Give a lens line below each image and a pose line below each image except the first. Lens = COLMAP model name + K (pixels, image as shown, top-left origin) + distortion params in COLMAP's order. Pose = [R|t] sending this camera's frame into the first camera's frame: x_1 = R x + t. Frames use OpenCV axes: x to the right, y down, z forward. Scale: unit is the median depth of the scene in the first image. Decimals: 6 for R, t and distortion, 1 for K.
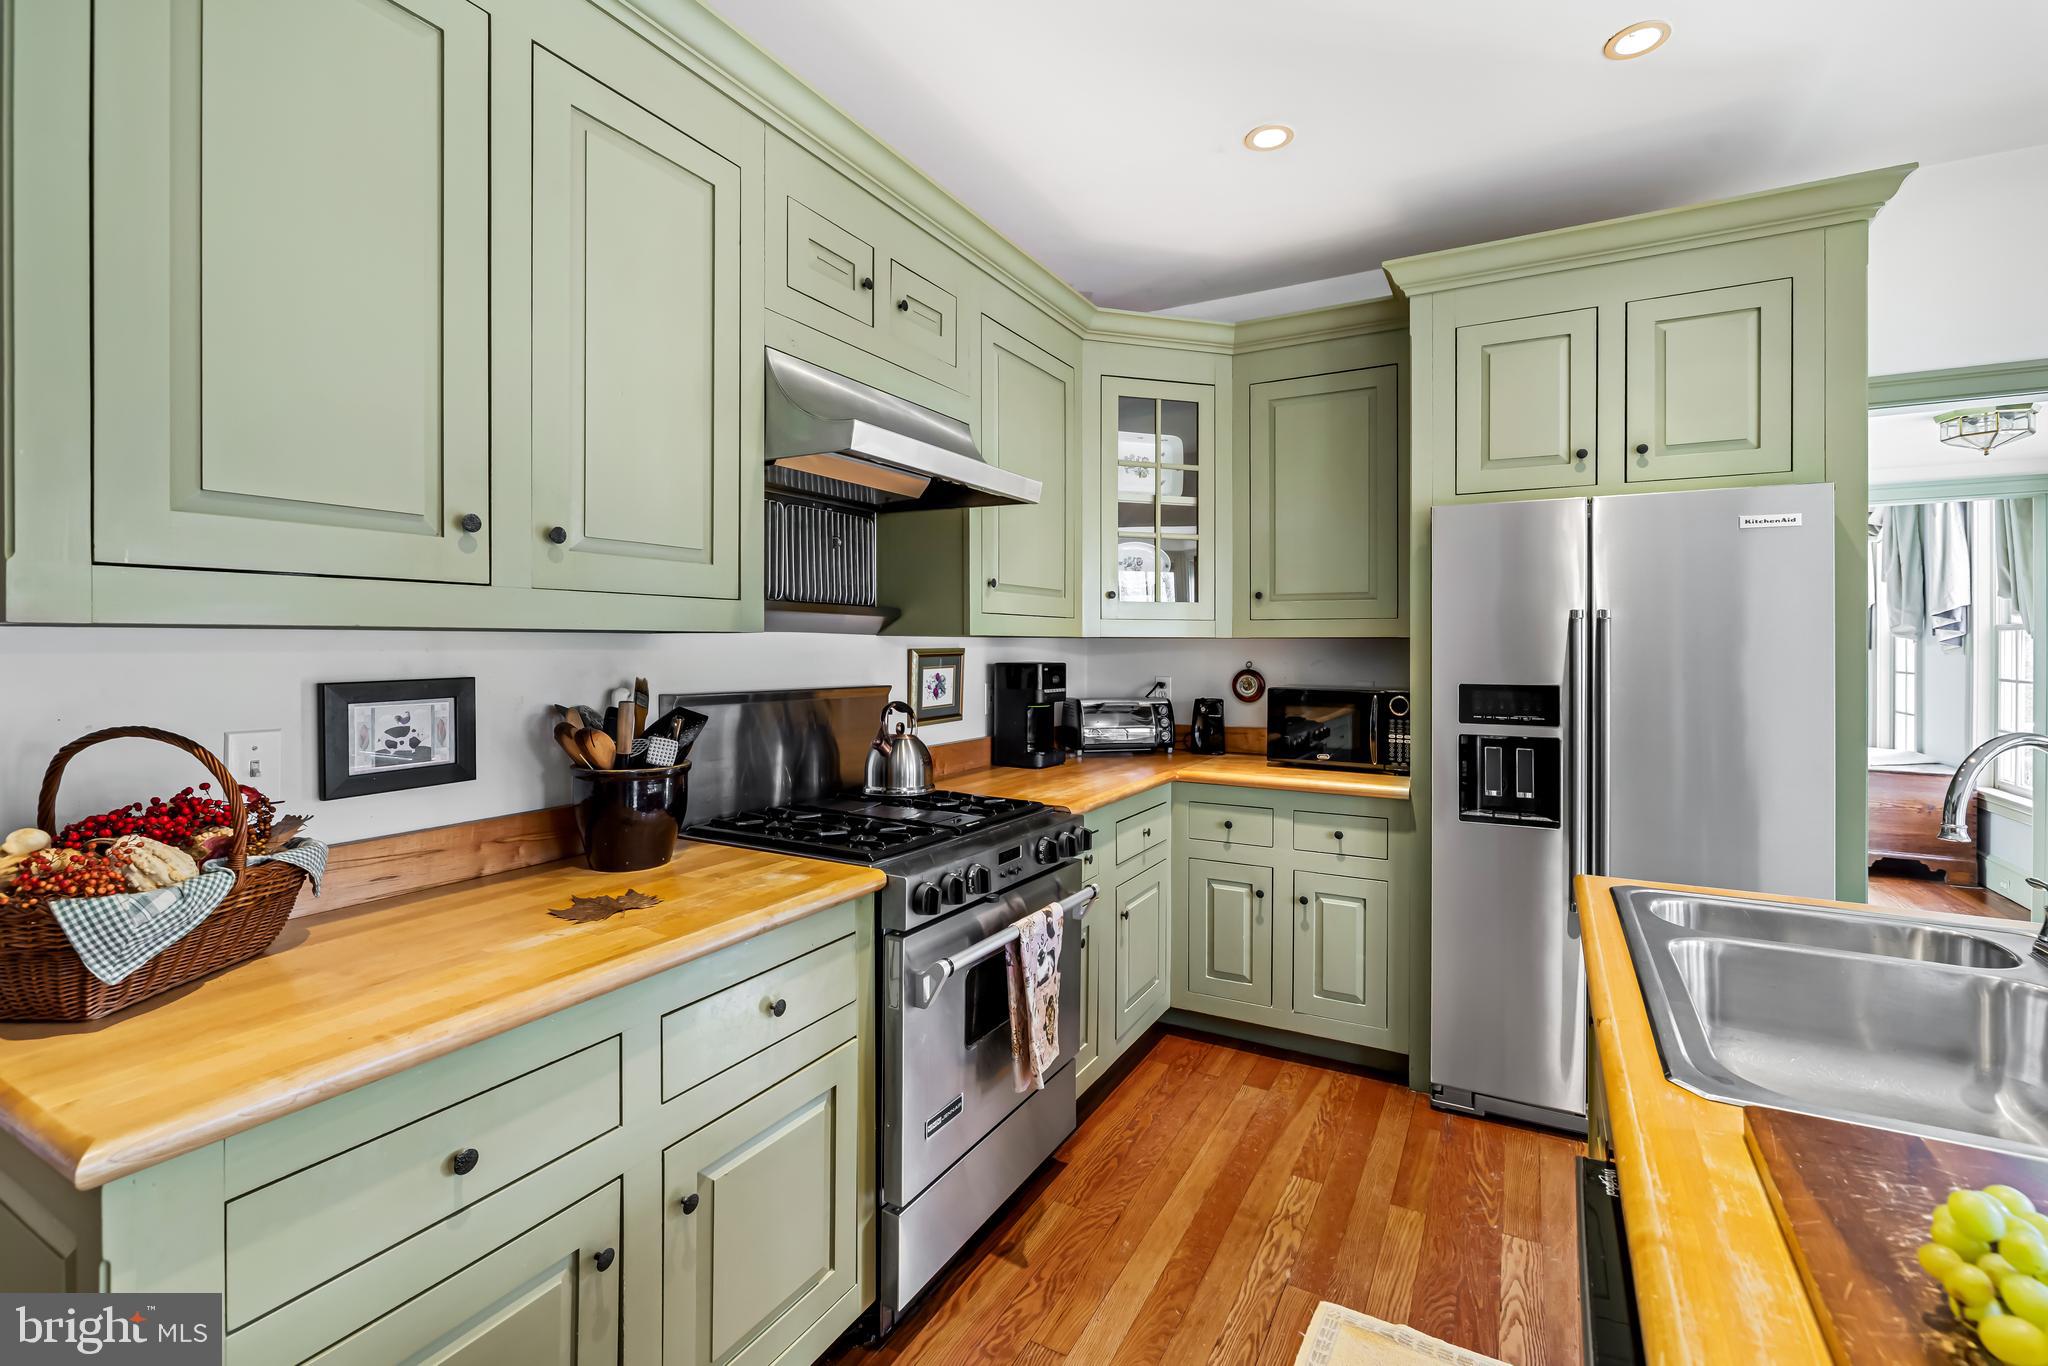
lens RADIAL K [[906.8, 0, 1023.6], [0, 906.8, 646.8], [0, 0, 1]] dist [-0.001161, 0.001416]
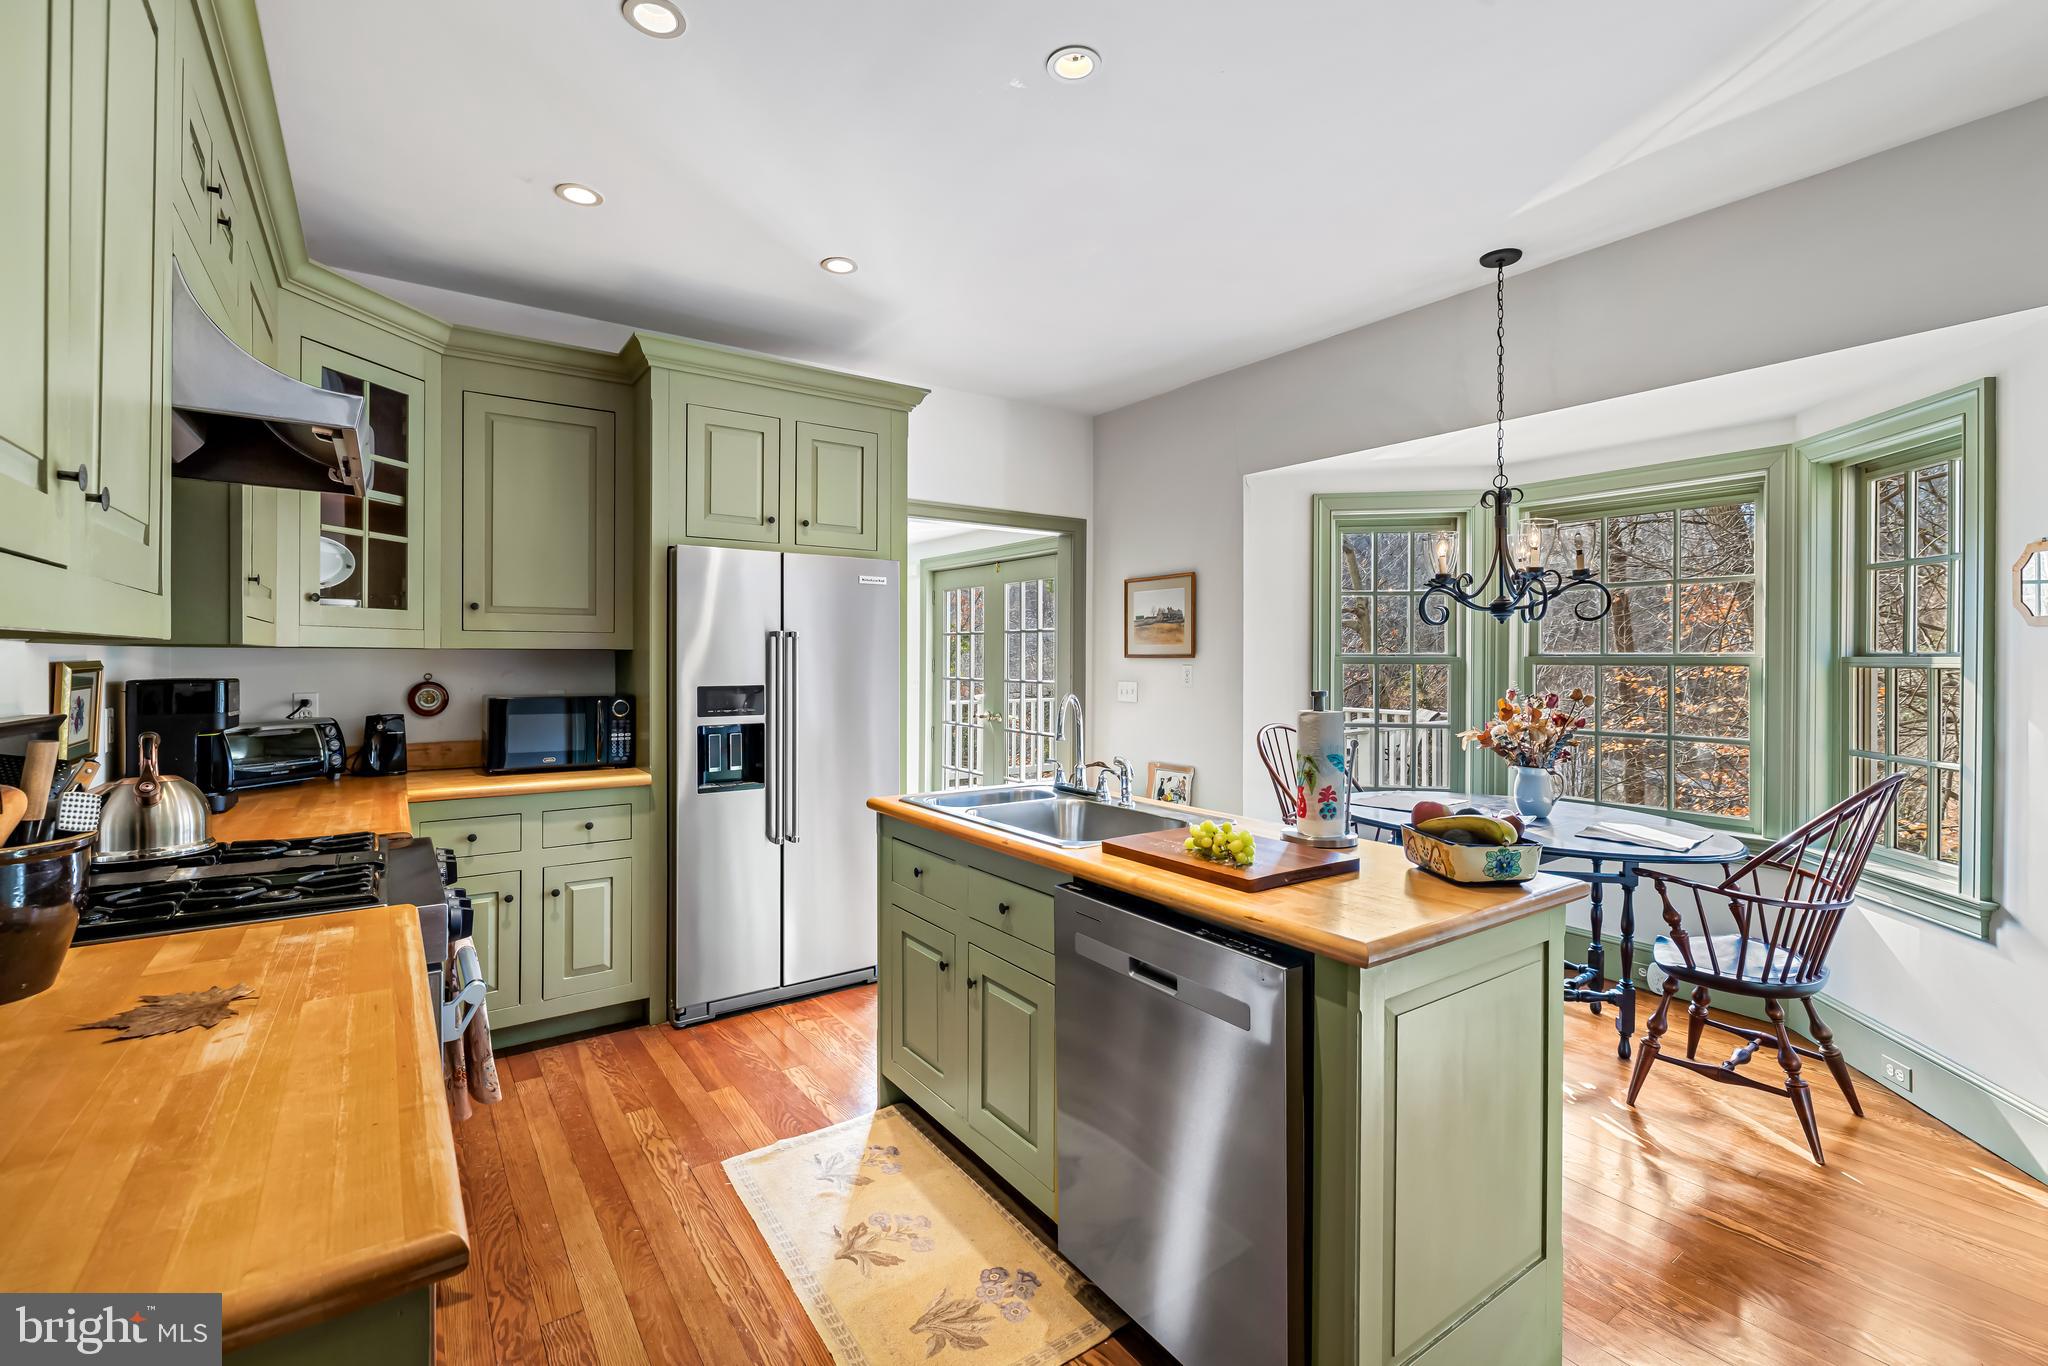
lens RADIAL K [[906.8, 0, 1020.2], [0, 906.8, 657.7], [0, 0, 1]] dist [-0.001161, 0.001416]
pose [[0.437780, -0.002829, 0.899078, -0.467015], [0.002362, 0.999995, 0.001996, -0.000850], [-0.899079, 0.001250, 0.437785, 0.034791]]
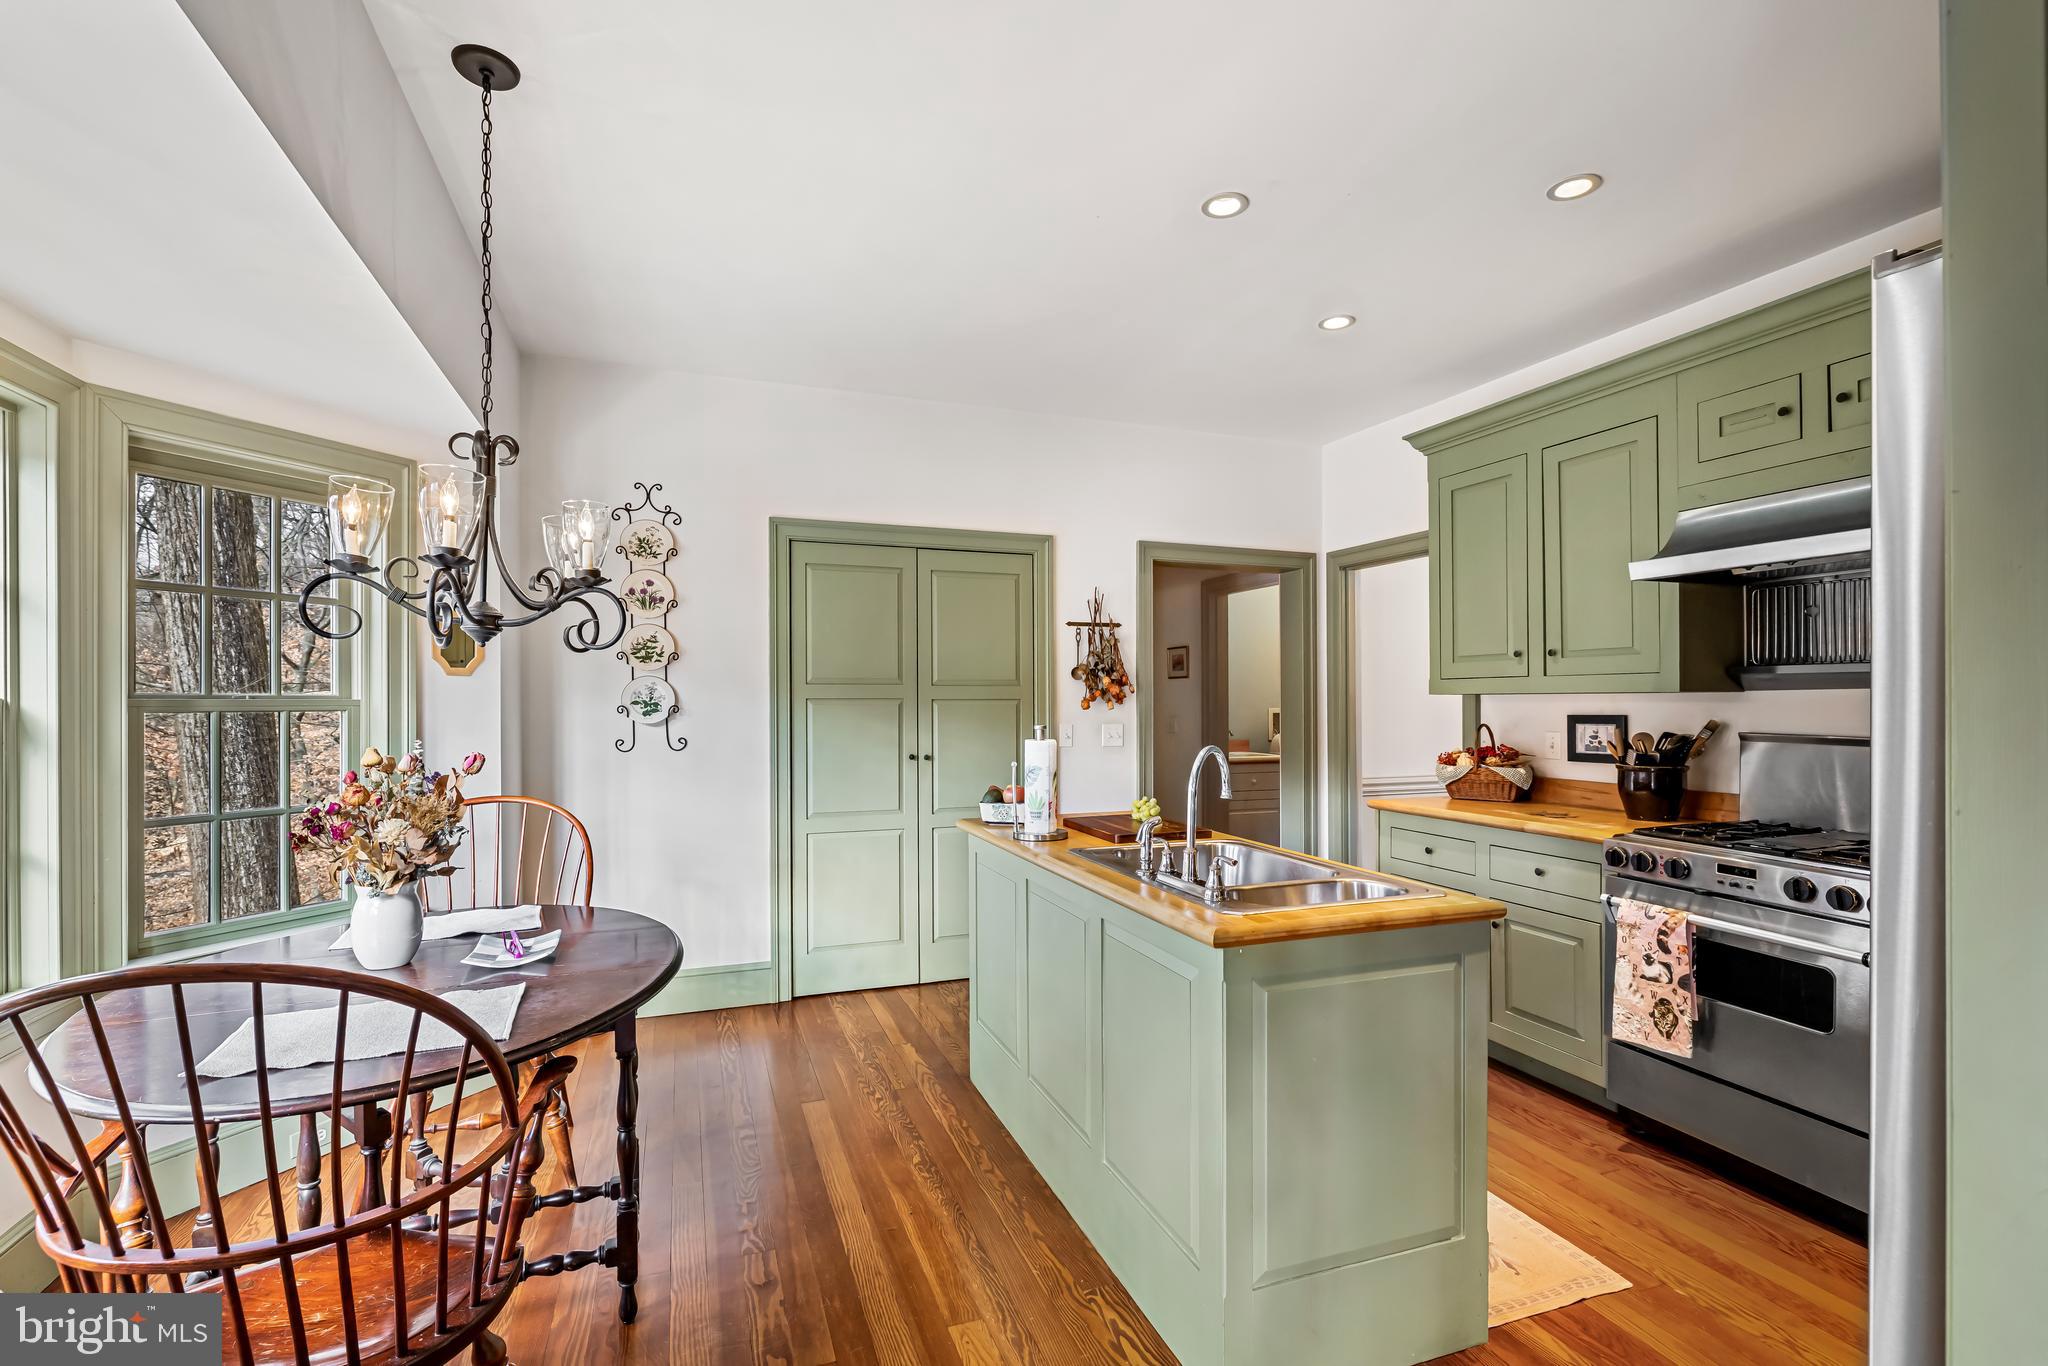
lens RADIAL K [[906.8, 0, 1037.6], [0, 906.8, 696.5], [0, 0, 1]] dist [-0.001161, 0.001416]
pose [[-0.641508, -0.003557, -0.767108, 1.187568], [0.000901, 0.999985, -0.005390, 0.000350], [0.767116, -0.004149, -0.641495, 0.827434]]
